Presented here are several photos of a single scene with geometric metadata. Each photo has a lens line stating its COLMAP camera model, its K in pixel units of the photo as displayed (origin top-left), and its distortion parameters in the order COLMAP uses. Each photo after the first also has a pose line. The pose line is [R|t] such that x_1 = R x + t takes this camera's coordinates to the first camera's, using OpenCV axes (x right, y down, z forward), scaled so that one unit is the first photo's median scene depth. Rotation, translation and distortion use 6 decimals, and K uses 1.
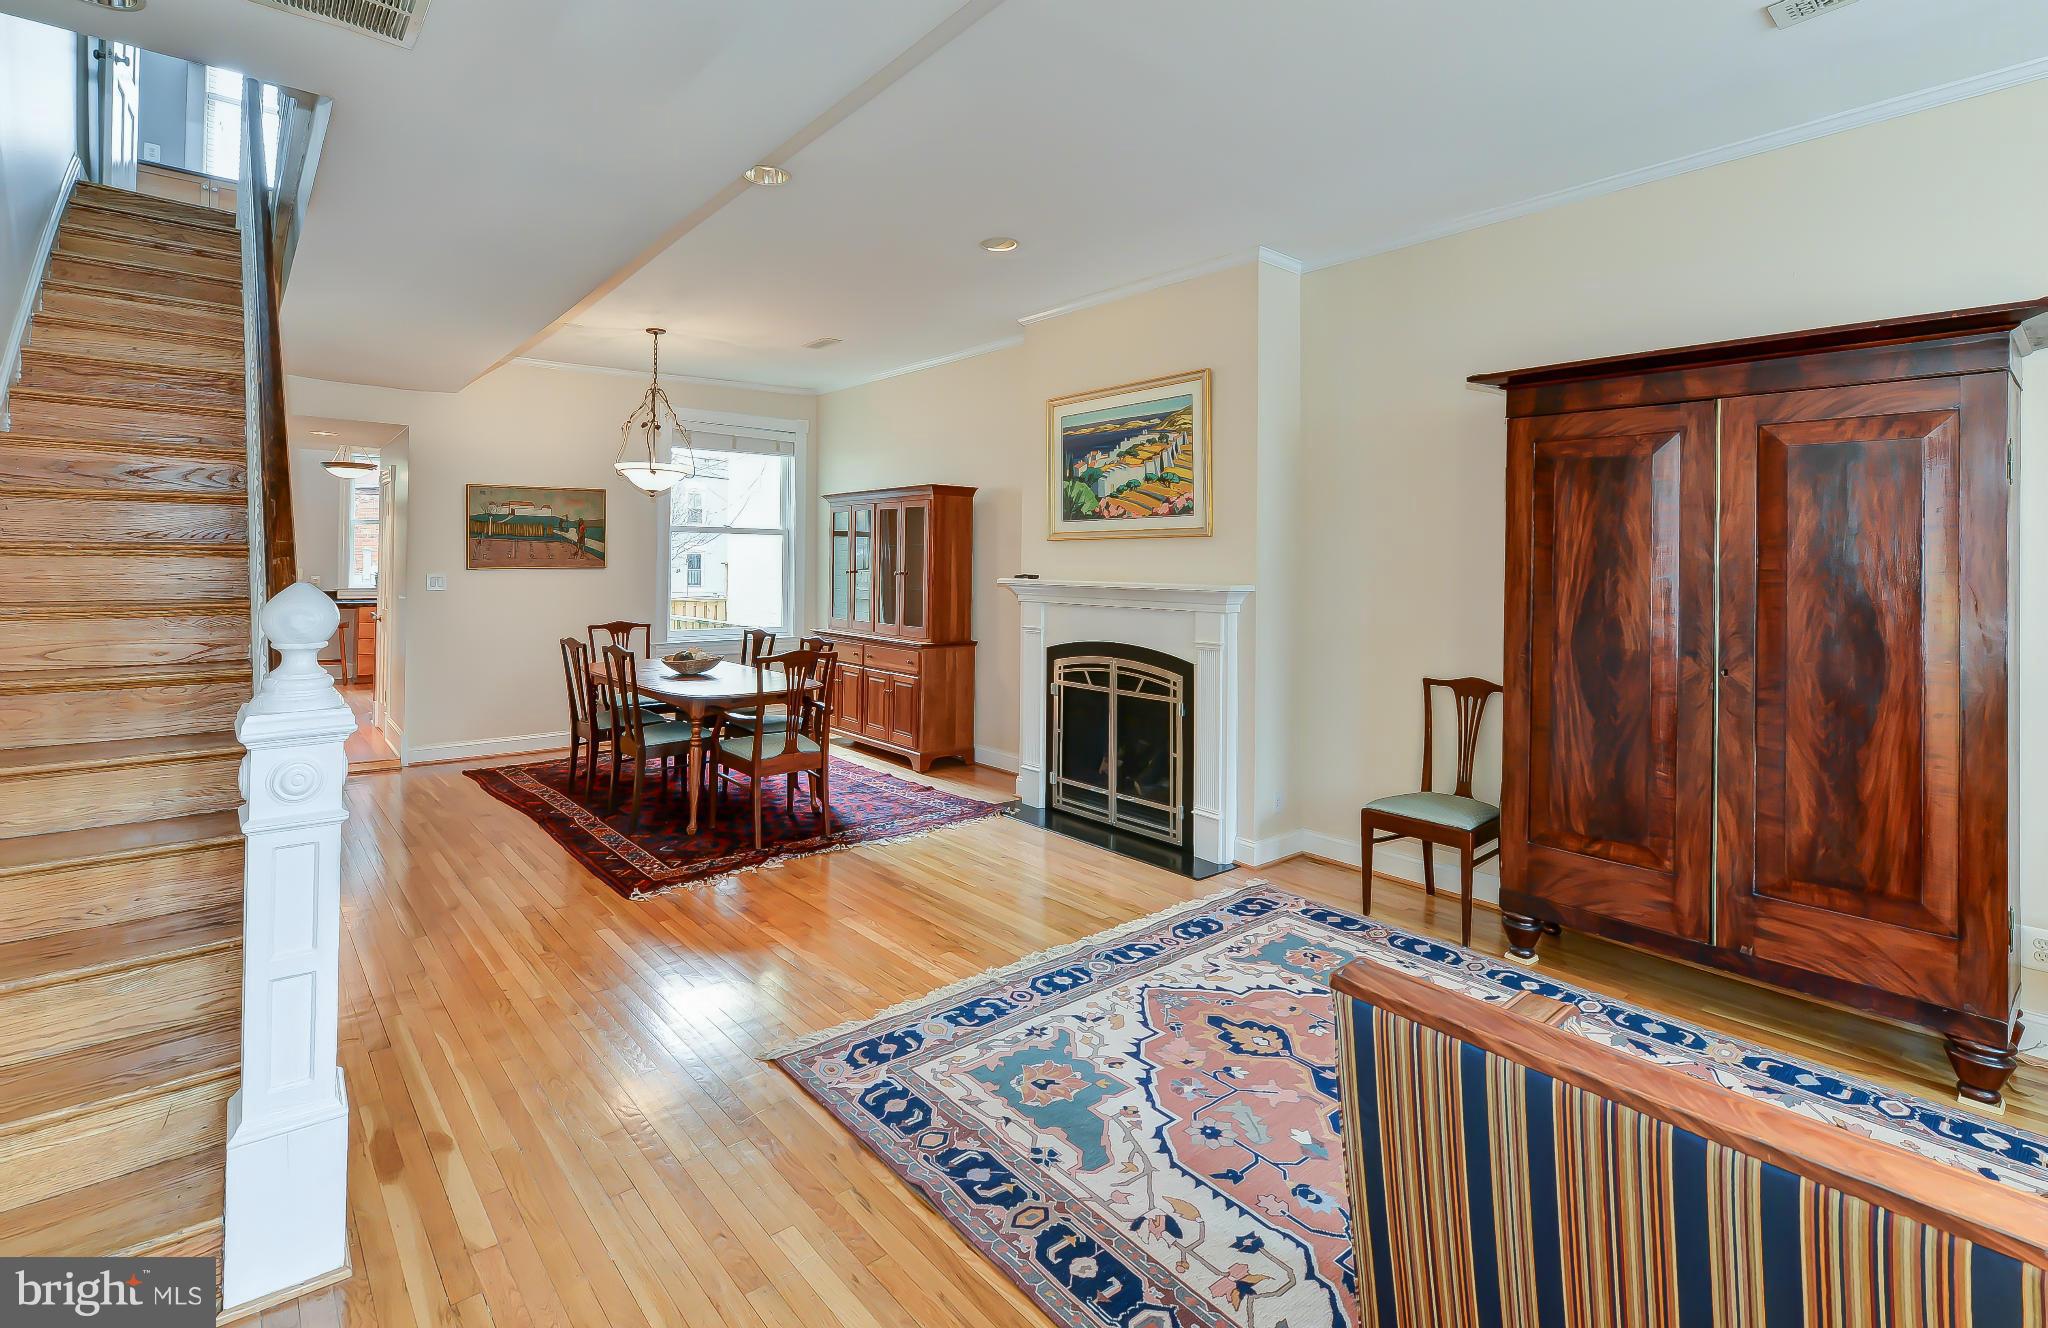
lens RADIAL K [[912.5, 0, 991.6], [0, 912.5, 554.7], [0, 0, 1]] dist [0.000695, 0.000875]
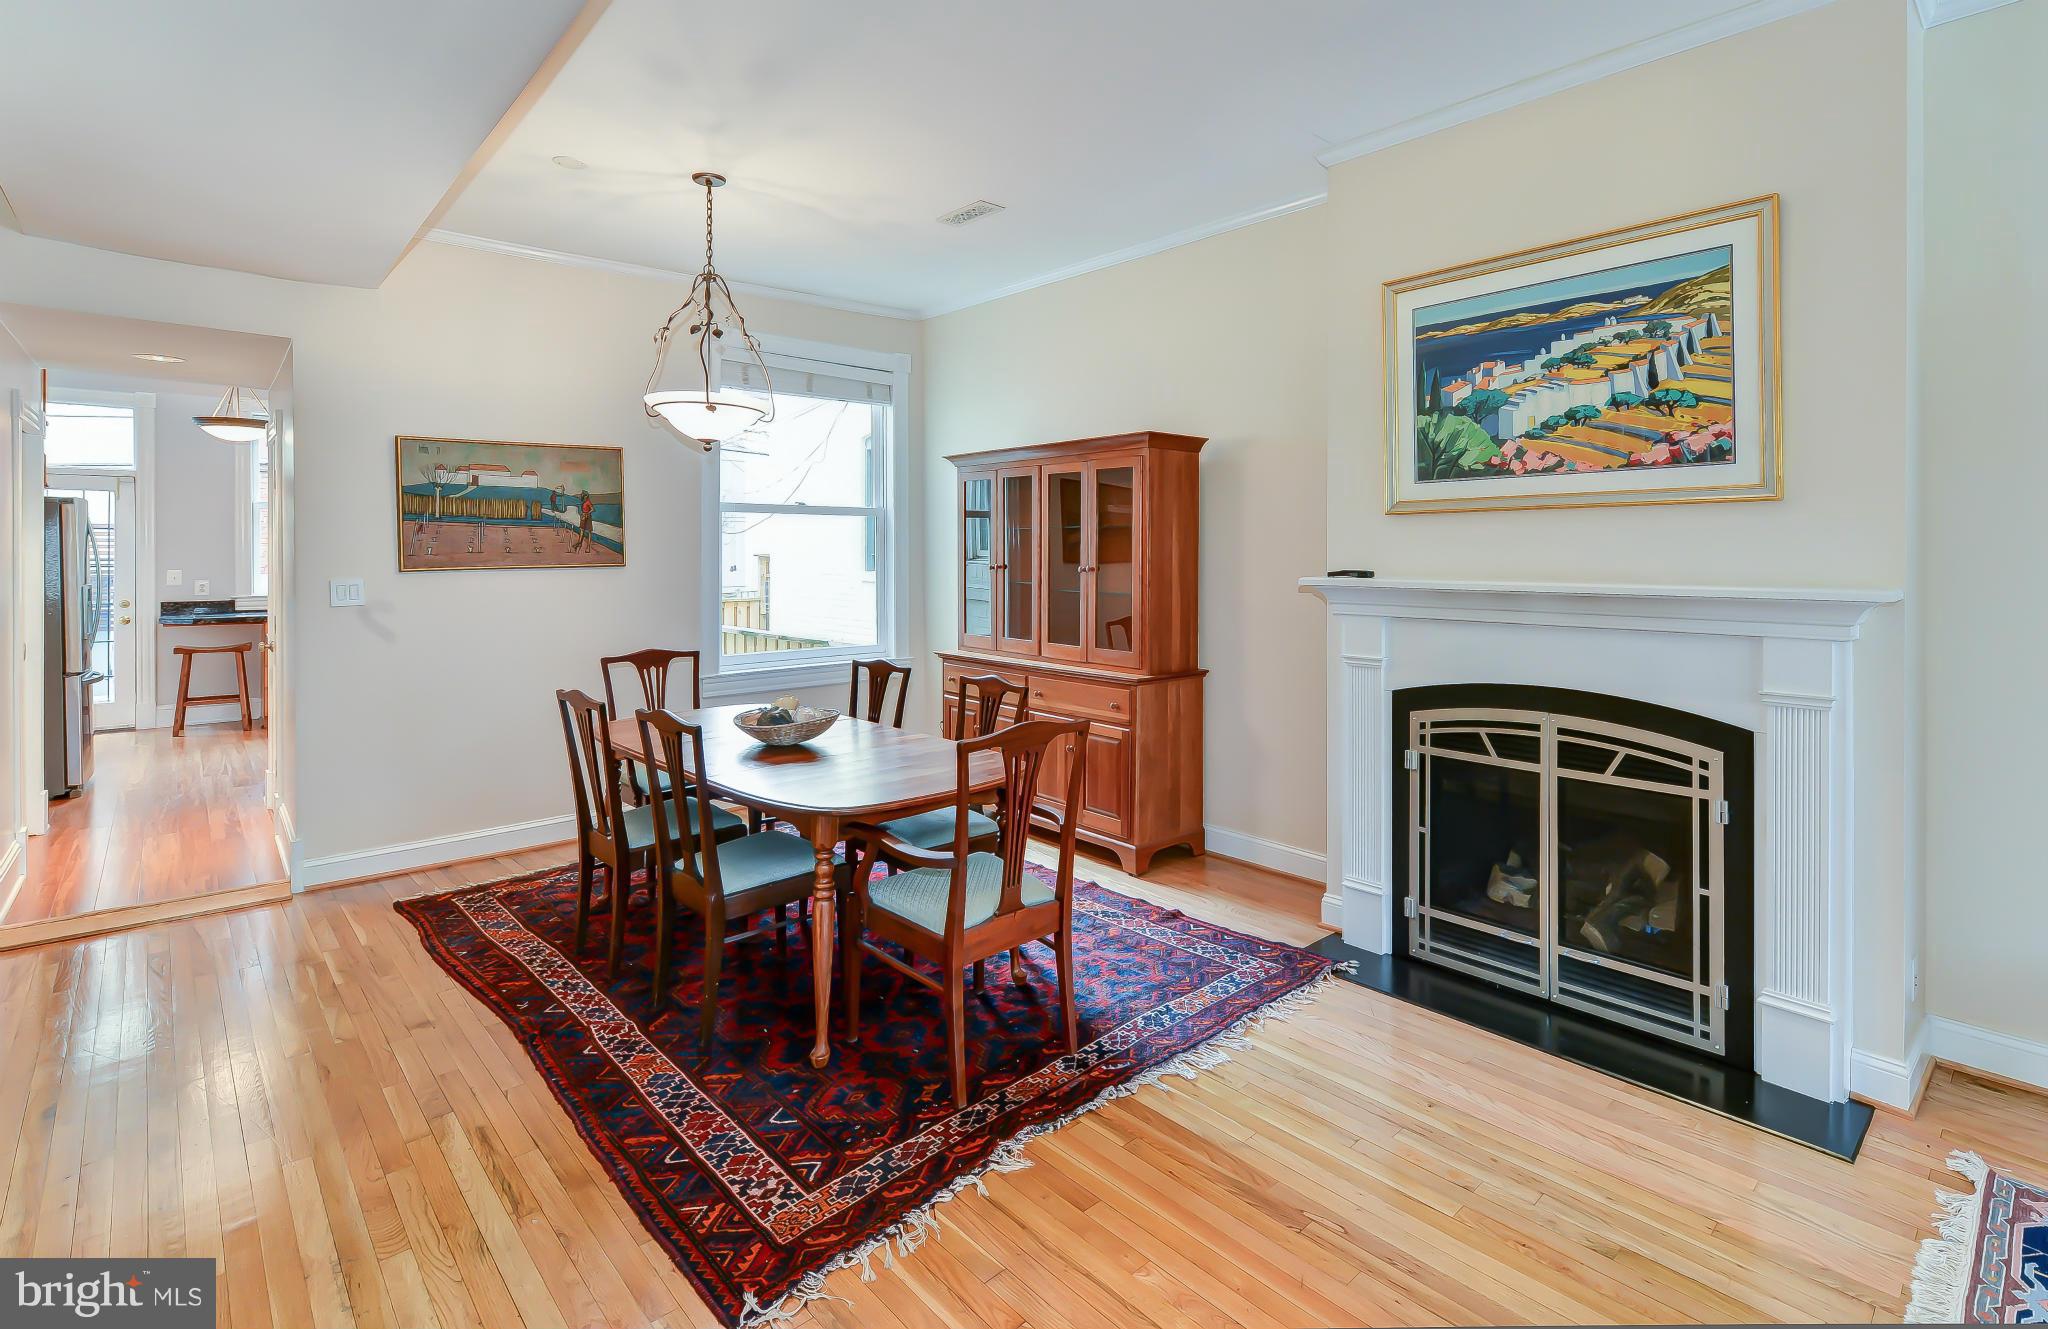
lens RADIAL K [[950.5, 0, 1091.9], [0, 950.5, 553.6], [0, 0, 1]] dist [-0.001645, 0.000203]
pose [[0.997056, -0.012684, 0.075614, -0.192411], [0.011599, 0.999824, 0.014769, -0.000904], [-0.075788, -0.013848, 0.997028, 0.403448]]
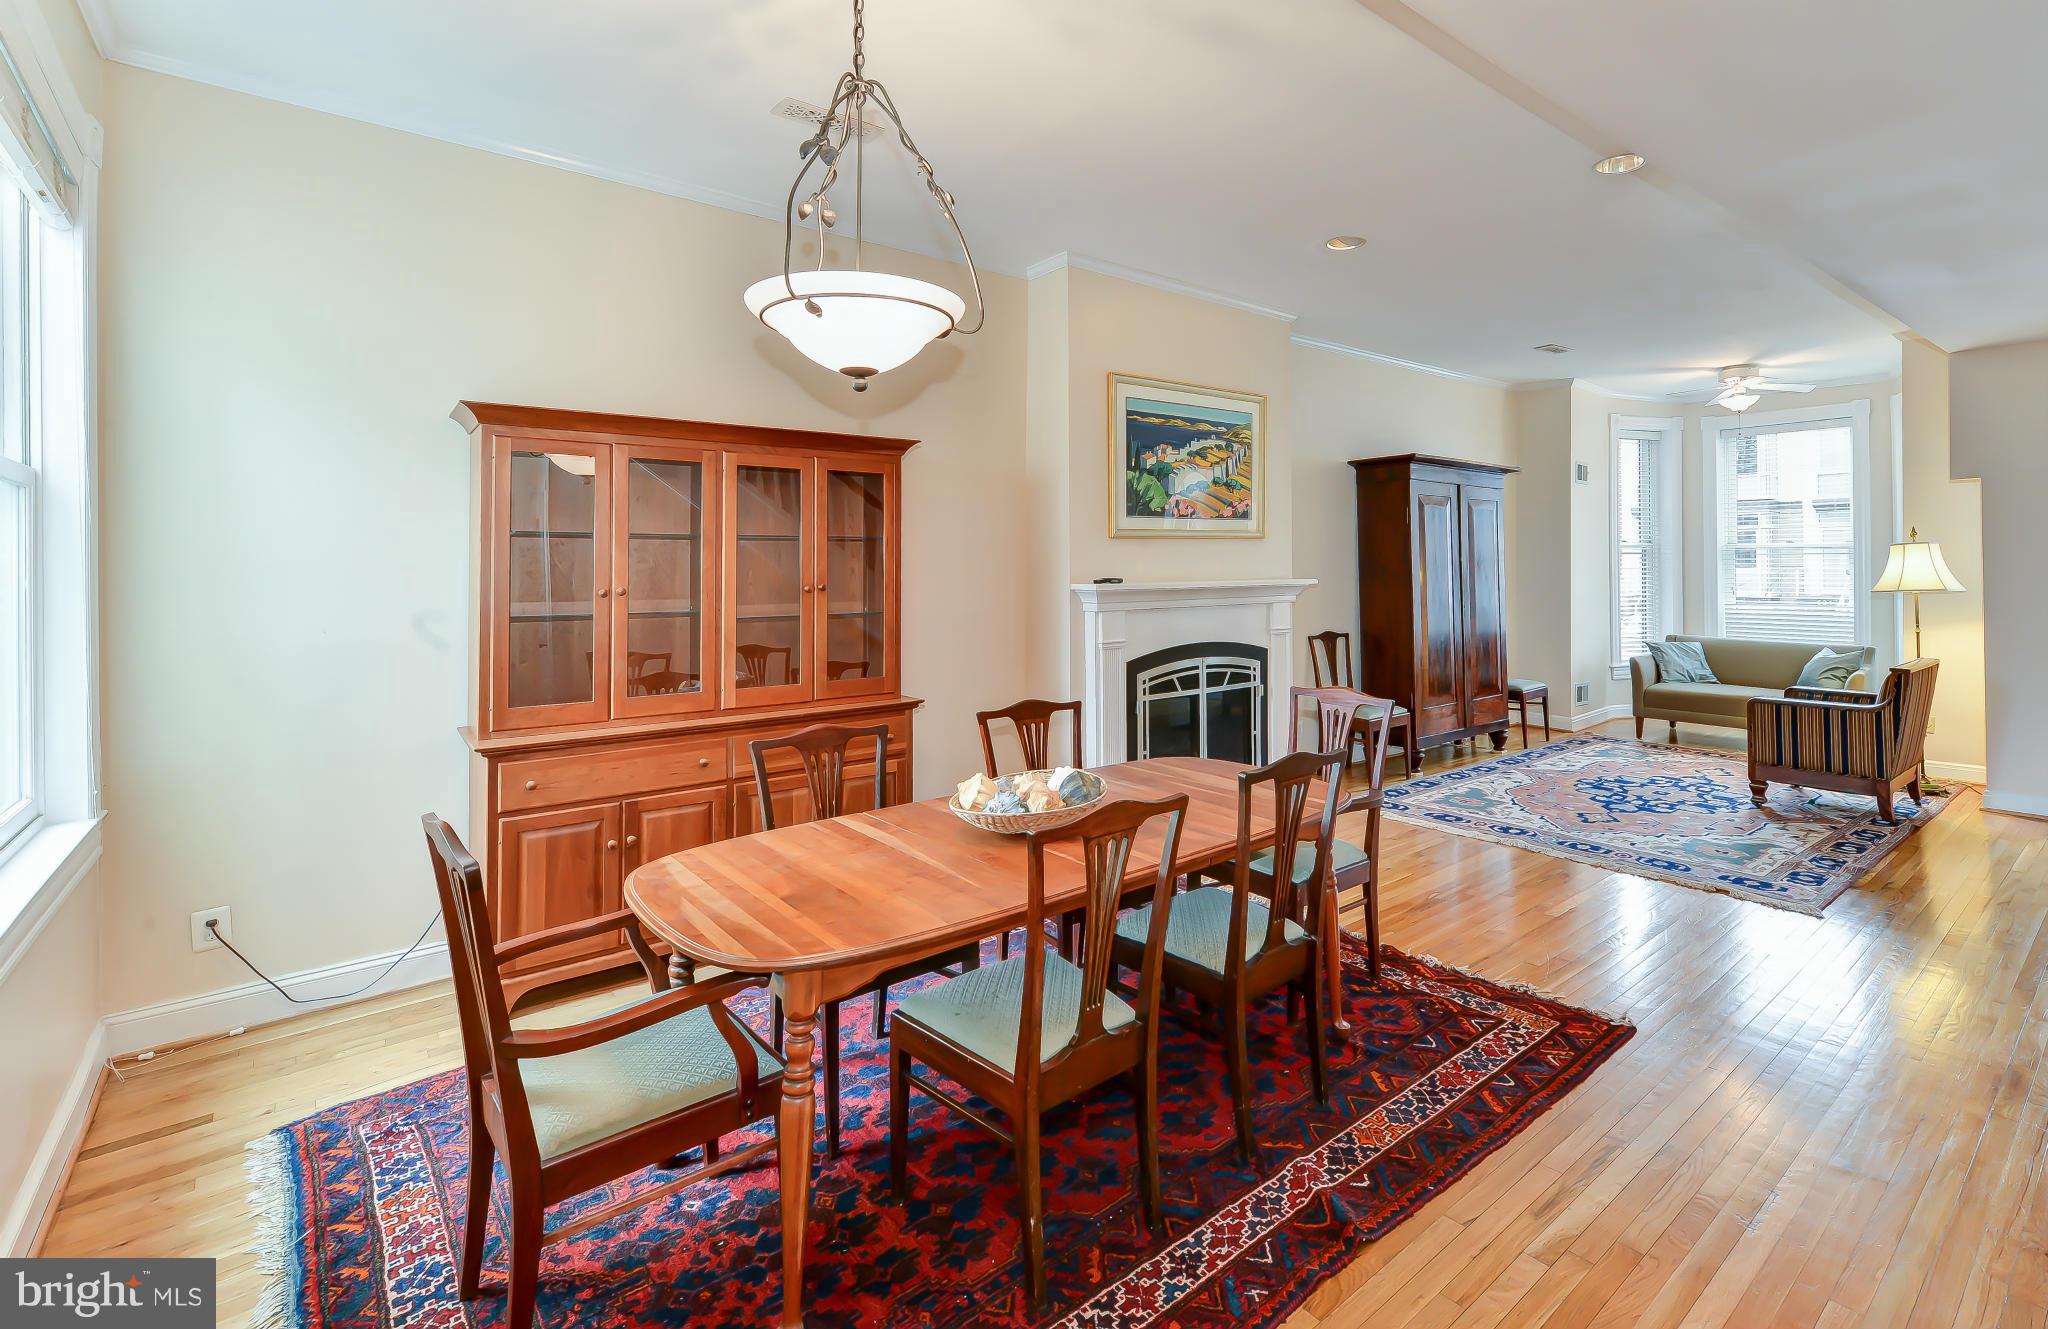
lens RADIAL K [[950.5, 0, 1086.6], [0, 950.5, 550.7], [0, 0, 1]] dist [-0.001645, 0.000203]
pose [[0.003357, 0.002577, 0.999991, -0.868276], [-0.002017, 0.999995, -0.002571, -0.001028], [-0.999992, -0.002008, 0.003362, 1.077021]]
